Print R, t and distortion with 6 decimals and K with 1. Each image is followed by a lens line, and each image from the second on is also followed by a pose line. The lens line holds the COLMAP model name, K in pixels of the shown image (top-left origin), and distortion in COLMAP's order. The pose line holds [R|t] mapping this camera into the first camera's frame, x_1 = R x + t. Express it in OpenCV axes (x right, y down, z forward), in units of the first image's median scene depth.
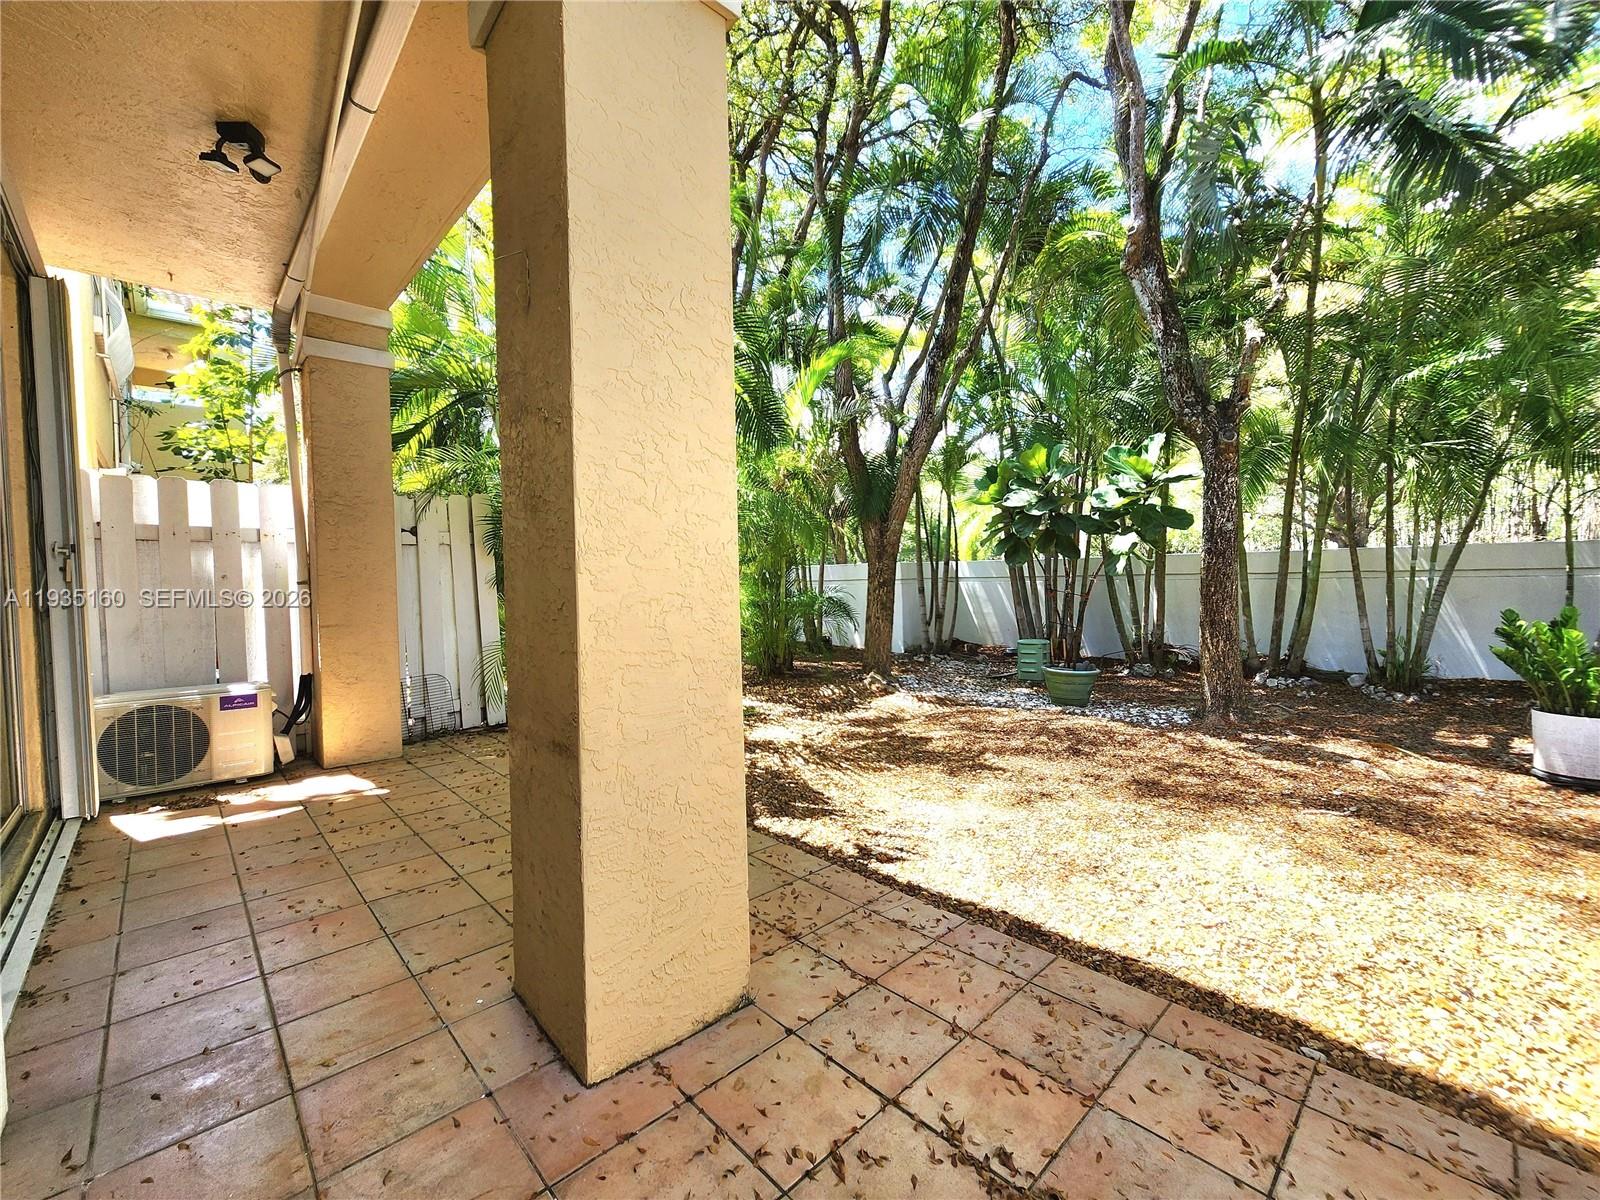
lens RADIAL K [[665.9, 0, 800.0], [0, 665.9, 600.0], [0, 0, 1]] dist [0.000251, 0.000406]
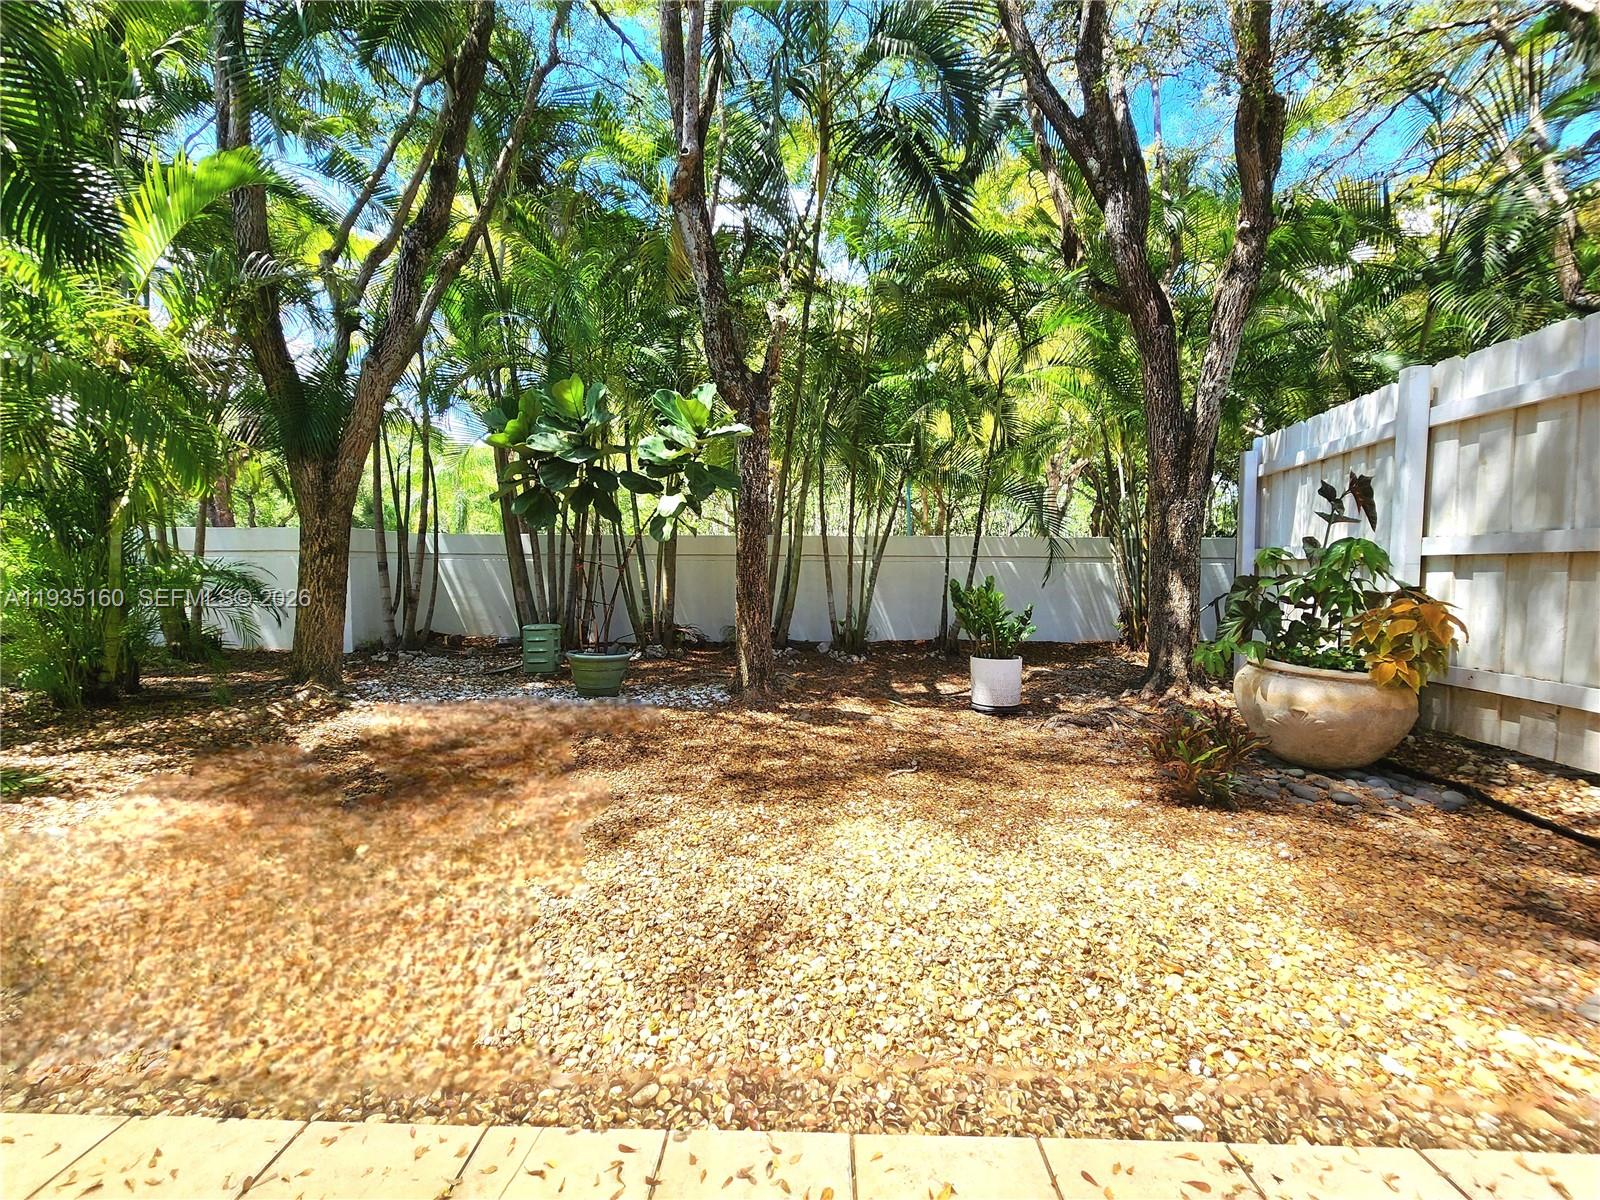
lens RADIAL K [[660.8, 0, 799.9], [0, 660.8, 593.3], [0, 0, 1]] dist [0.001162, 0.000215]
pose [[0.709000, -0.002361, 0.705204, -0.009668], [0.003833, 0.999993, -0.000505, 0.021697], [-0.705198, 0.003061, 0.709004, 0.175131]]
